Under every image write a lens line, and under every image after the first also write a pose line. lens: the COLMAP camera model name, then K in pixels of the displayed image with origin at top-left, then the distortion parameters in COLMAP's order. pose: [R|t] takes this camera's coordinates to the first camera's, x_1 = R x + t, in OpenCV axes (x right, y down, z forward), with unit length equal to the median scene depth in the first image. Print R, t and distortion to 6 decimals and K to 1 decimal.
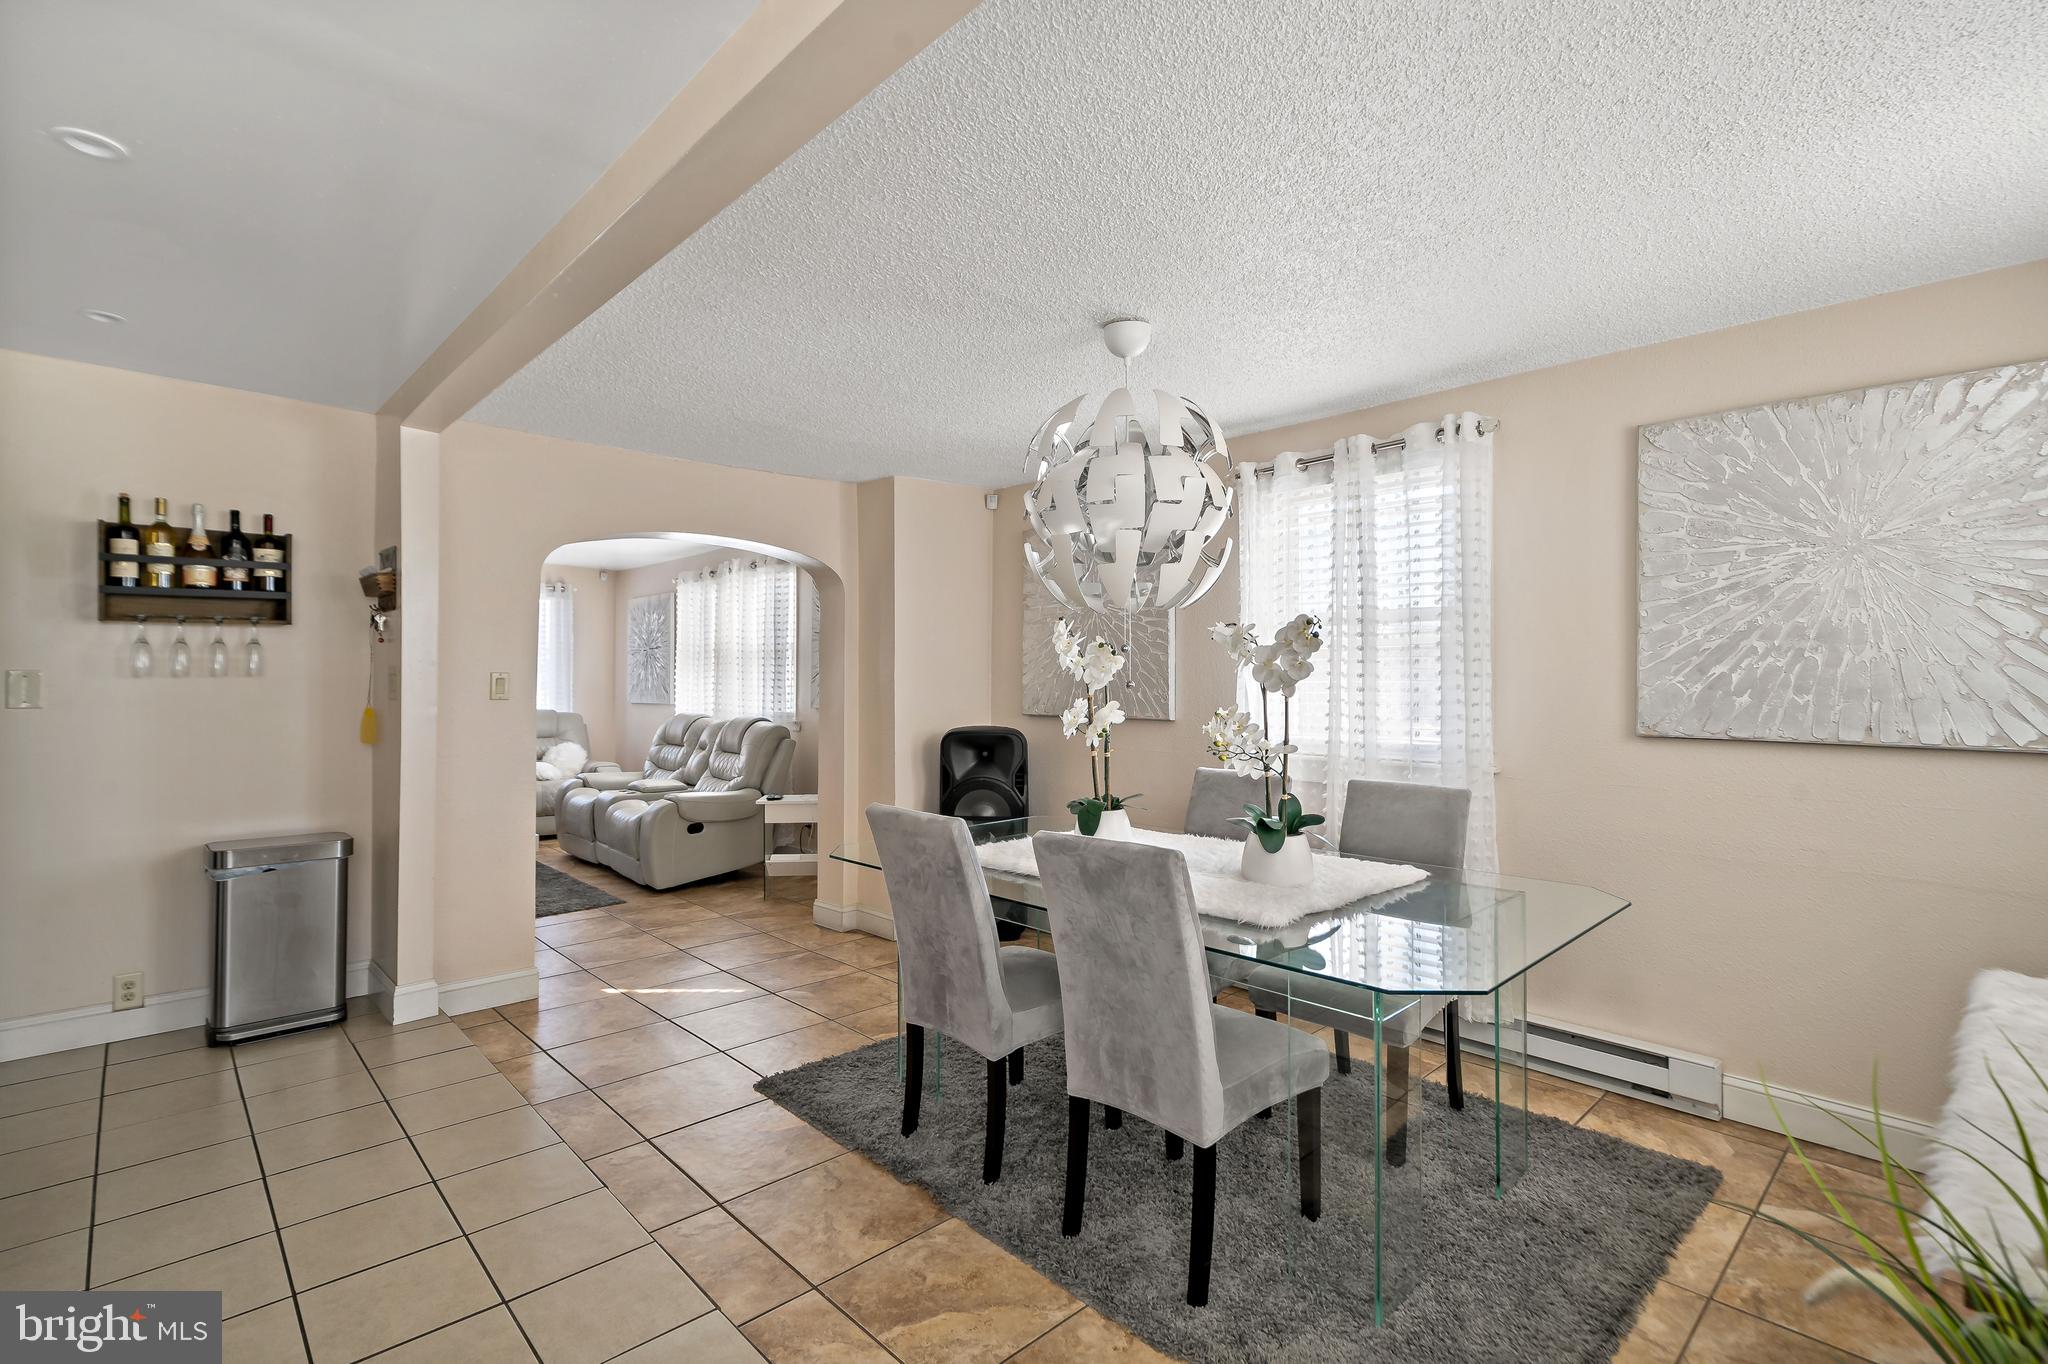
lens RADIAL K [[954.8, 0, 1020.5], [0, 954.8, 680.3], [0, 0, 1]] dist [0.001246, 0.000286]
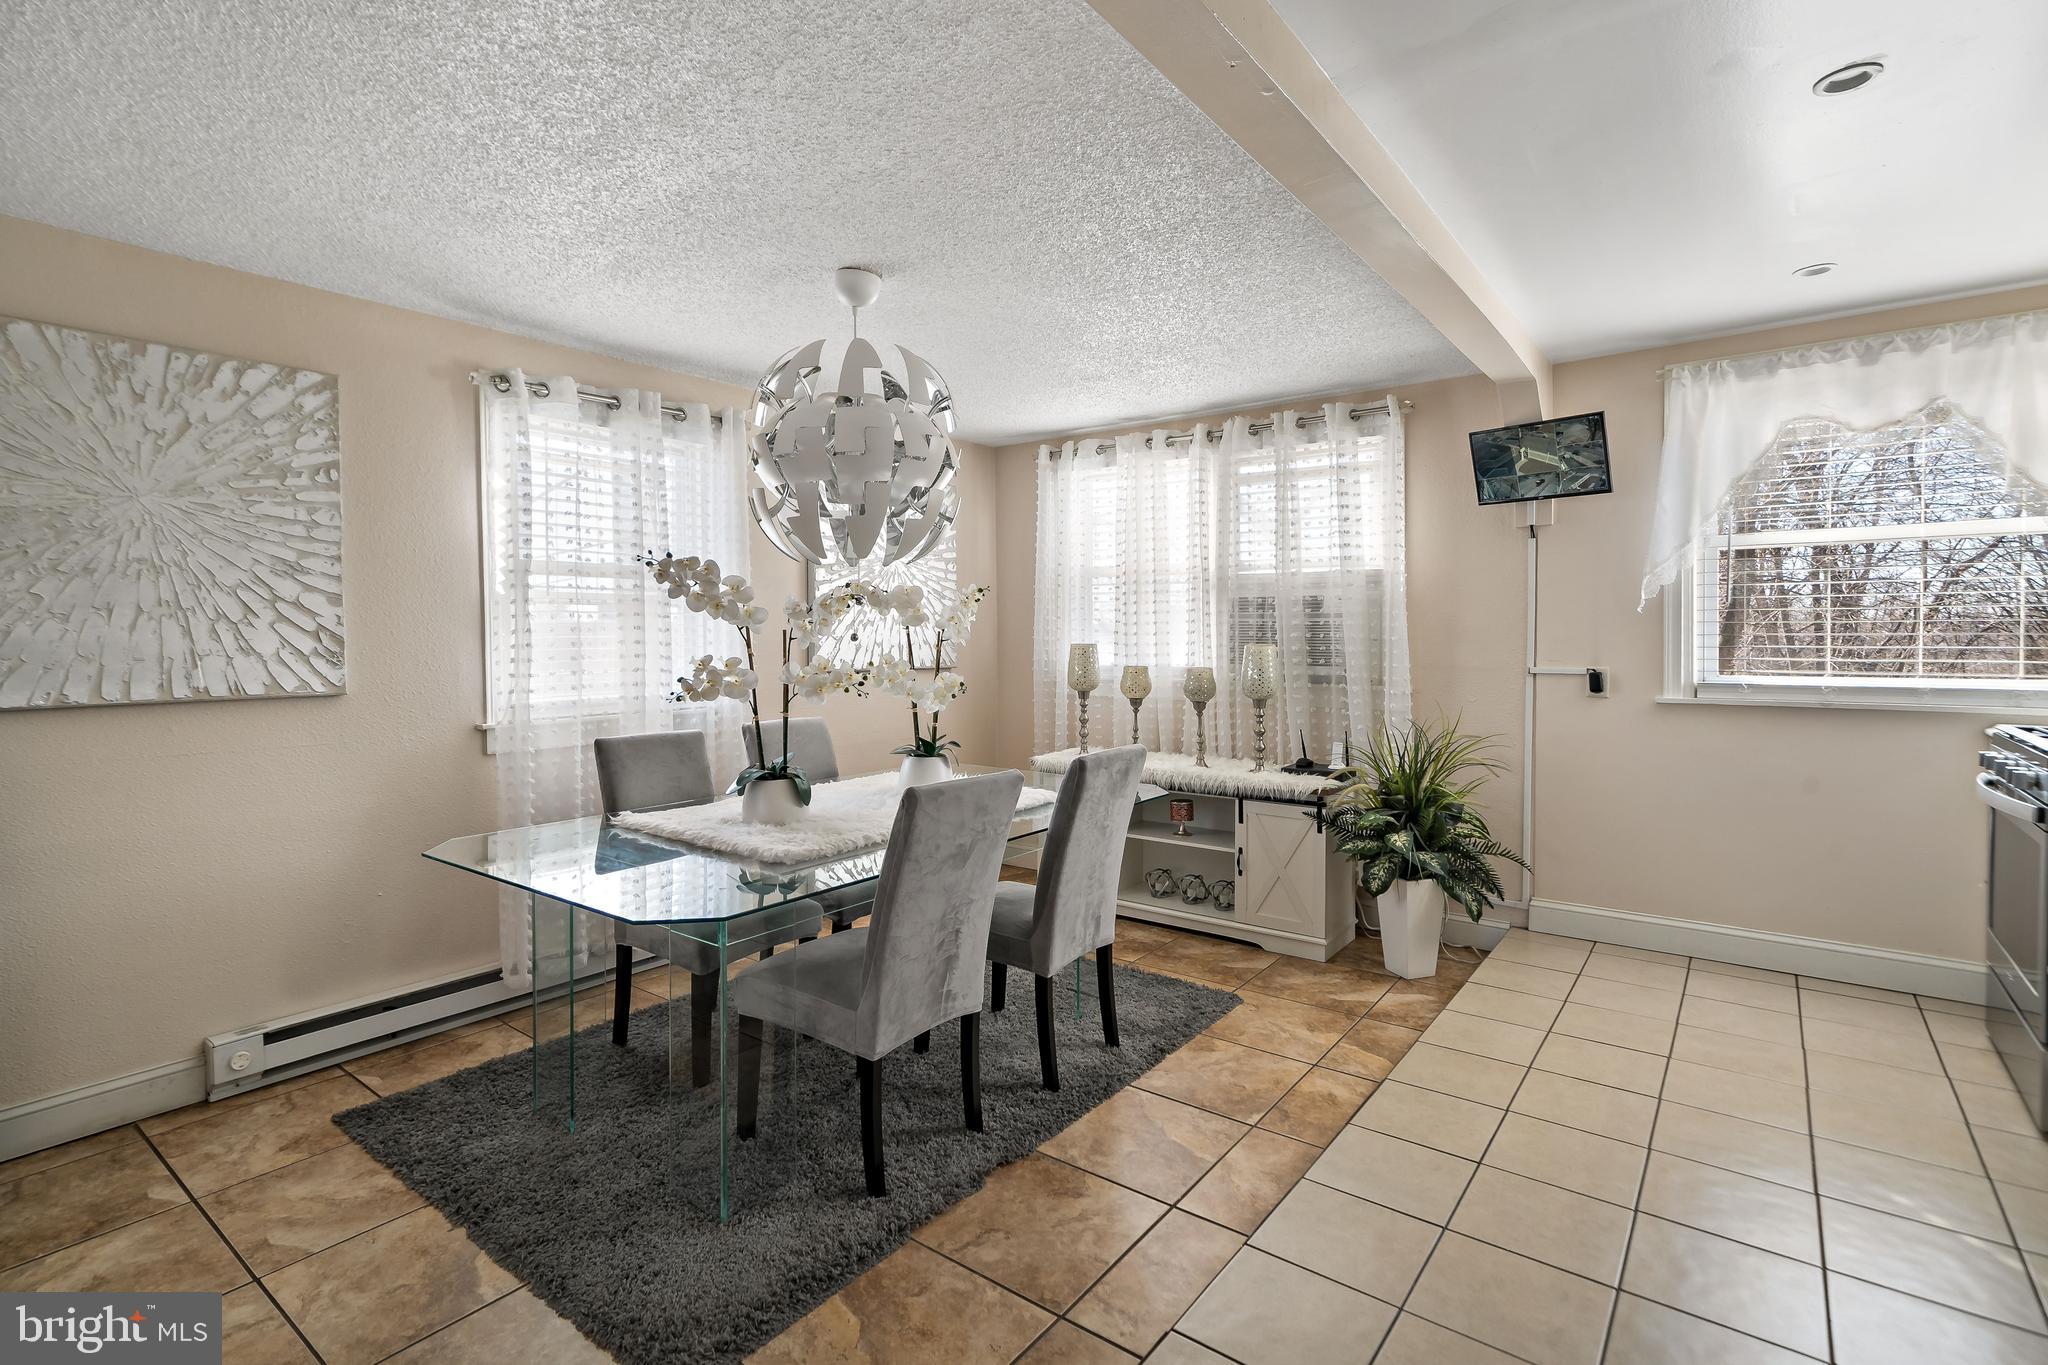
lens RADIAL K [[954.8, 0, 1022.2], [0, 954.8, 666.5], [0, 0, 1]] dist [0.001246, 0.000286]
pose [[-0.152068, -0.032724, 0.987828, -0.319067], [0.004231, 0.999421, 0.033759, 0.000786], [-0.988361, 0.009314, -0.151841, 0.346584]]
